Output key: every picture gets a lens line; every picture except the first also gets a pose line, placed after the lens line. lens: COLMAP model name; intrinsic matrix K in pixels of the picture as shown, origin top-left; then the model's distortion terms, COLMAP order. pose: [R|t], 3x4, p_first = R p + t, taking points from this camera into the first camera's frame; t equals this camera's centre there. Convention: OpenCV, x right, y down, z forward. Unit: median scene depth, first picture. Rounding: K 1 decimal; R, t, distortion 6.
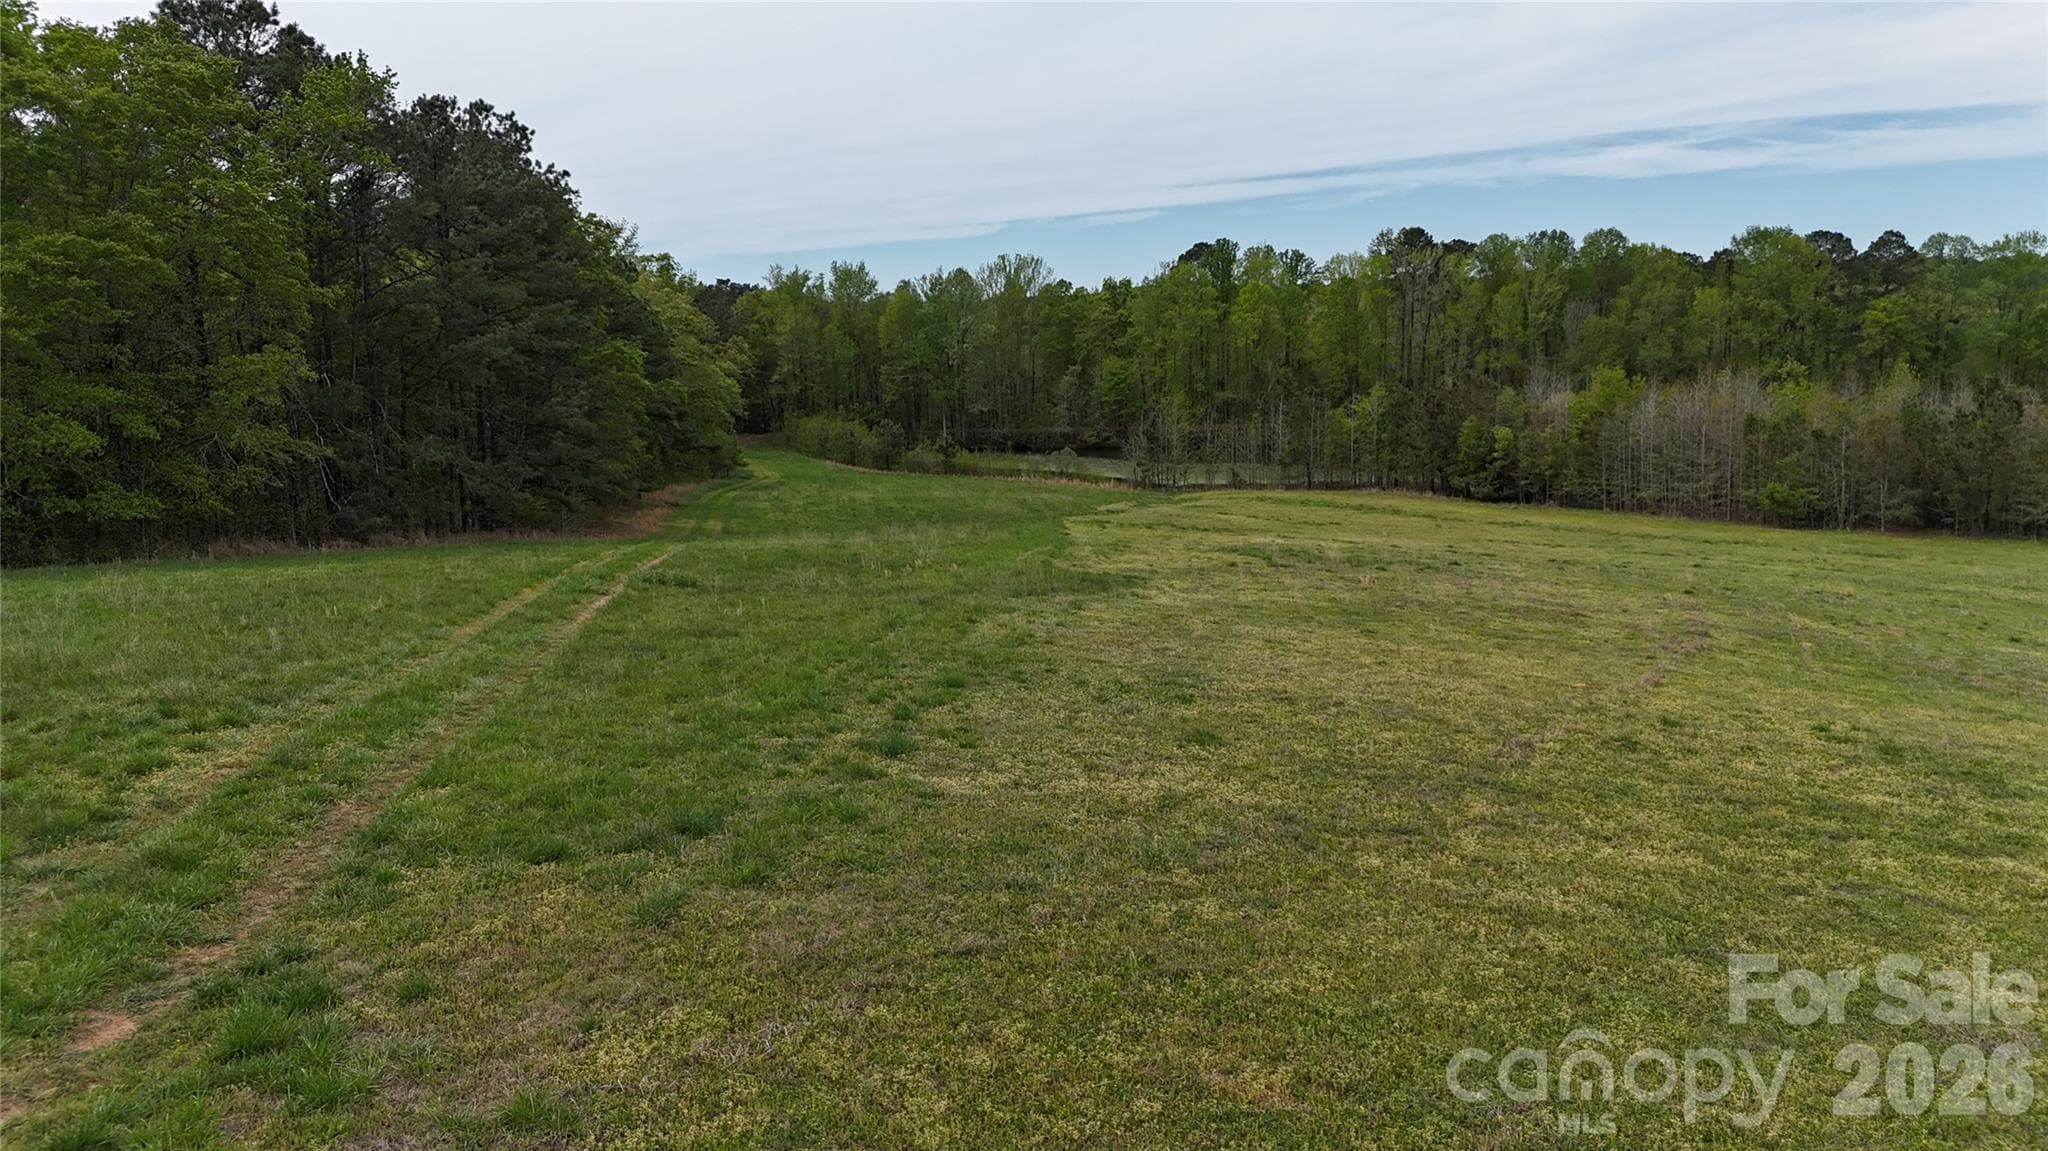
lens RADIAL K [[1511.9, 0, 1014.6], [0, 1511.9, 578.5], [0, 0, 1]] dist [0.070485, -0.066515]
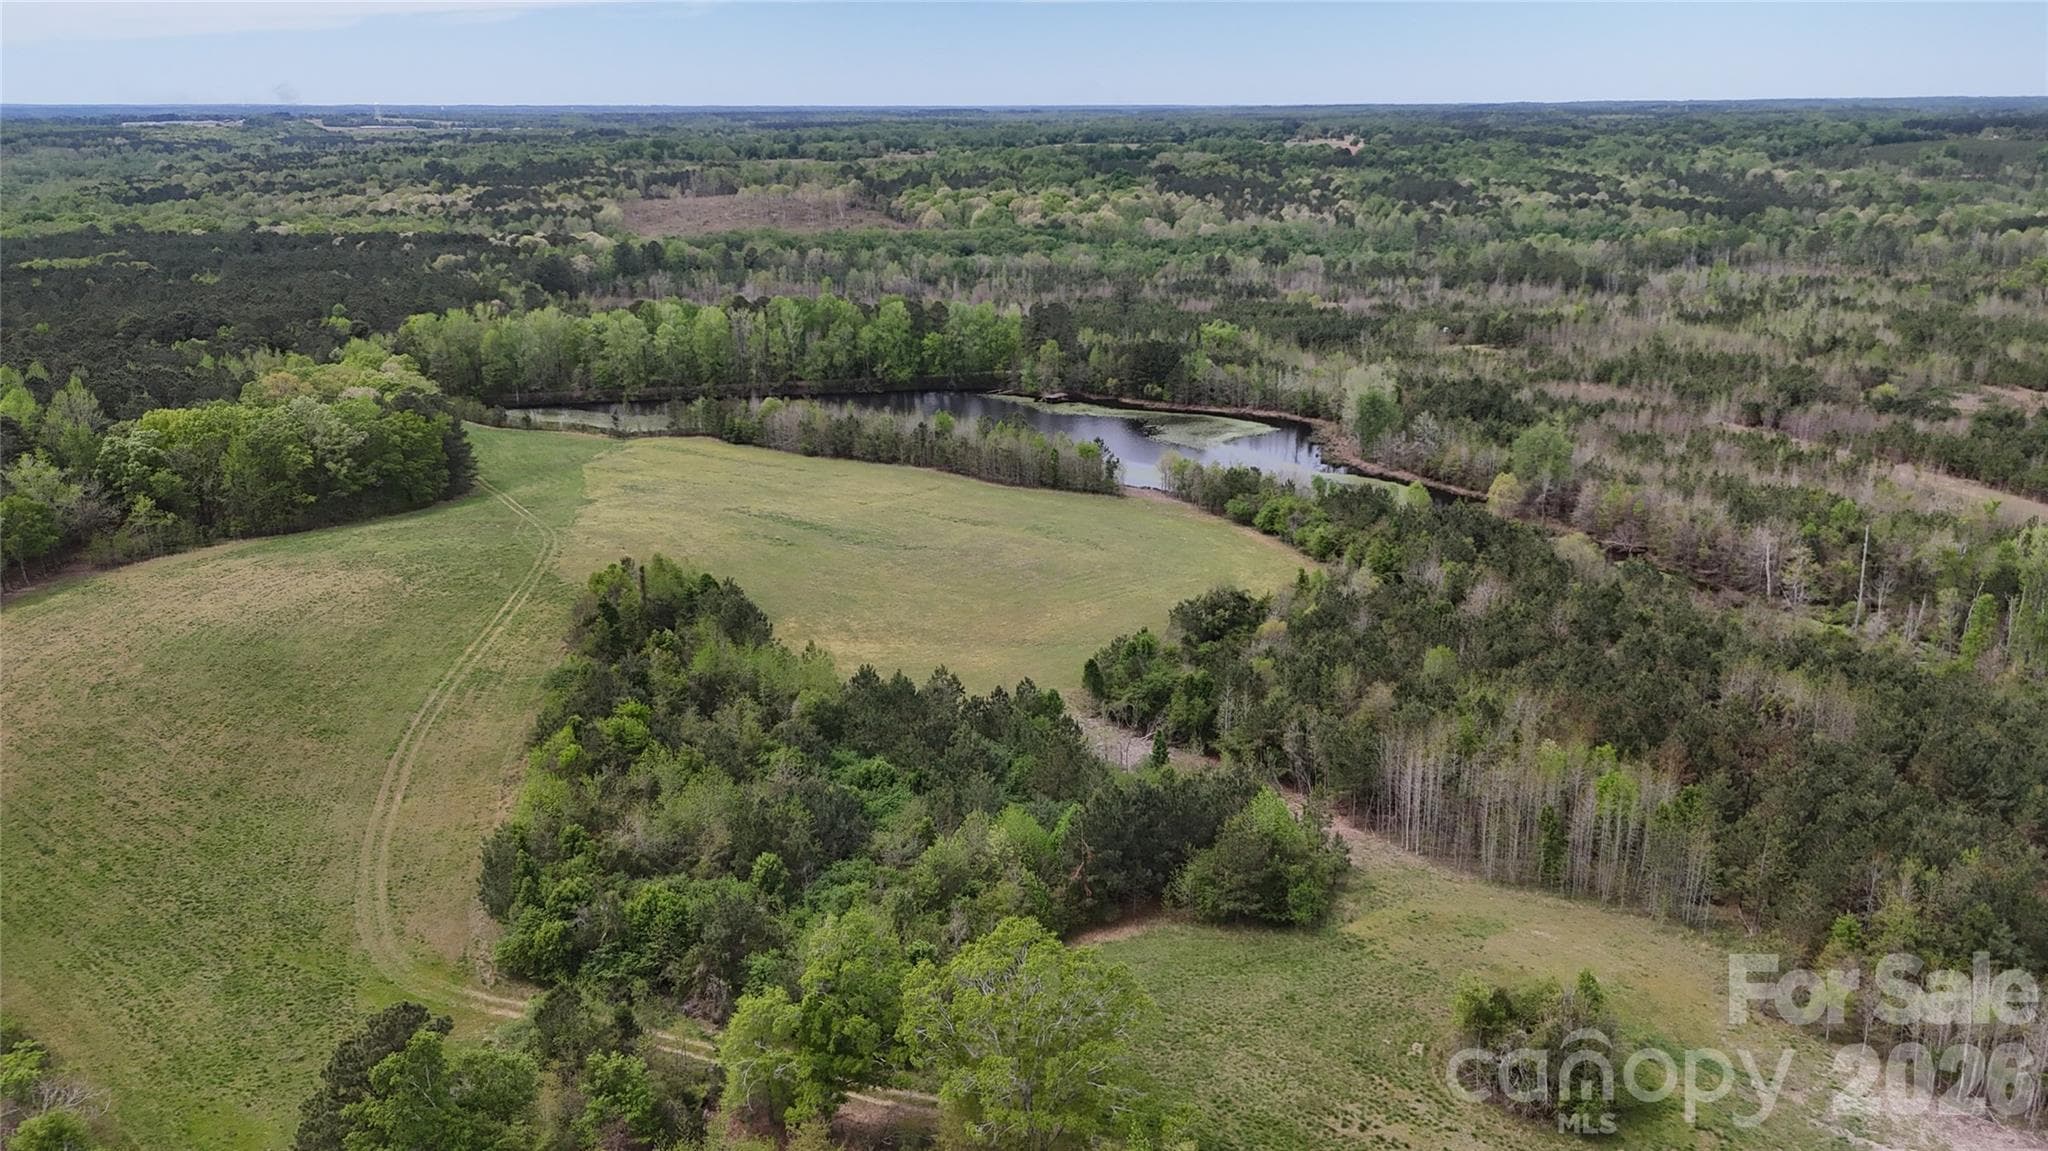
lens RADIAL K [[1511.9, 0, 1035.6], [0, 1511.9, 589.6], [0, 0, 1]] dist [0.070485, -0.066515]
pose [[0.948559, -0.076600, 0.307194, -0.041612], [0.036627, 0.990325, 0.133846, -0.107228], [-0.314474, -0.115709, 0.942187, -1.468610]]
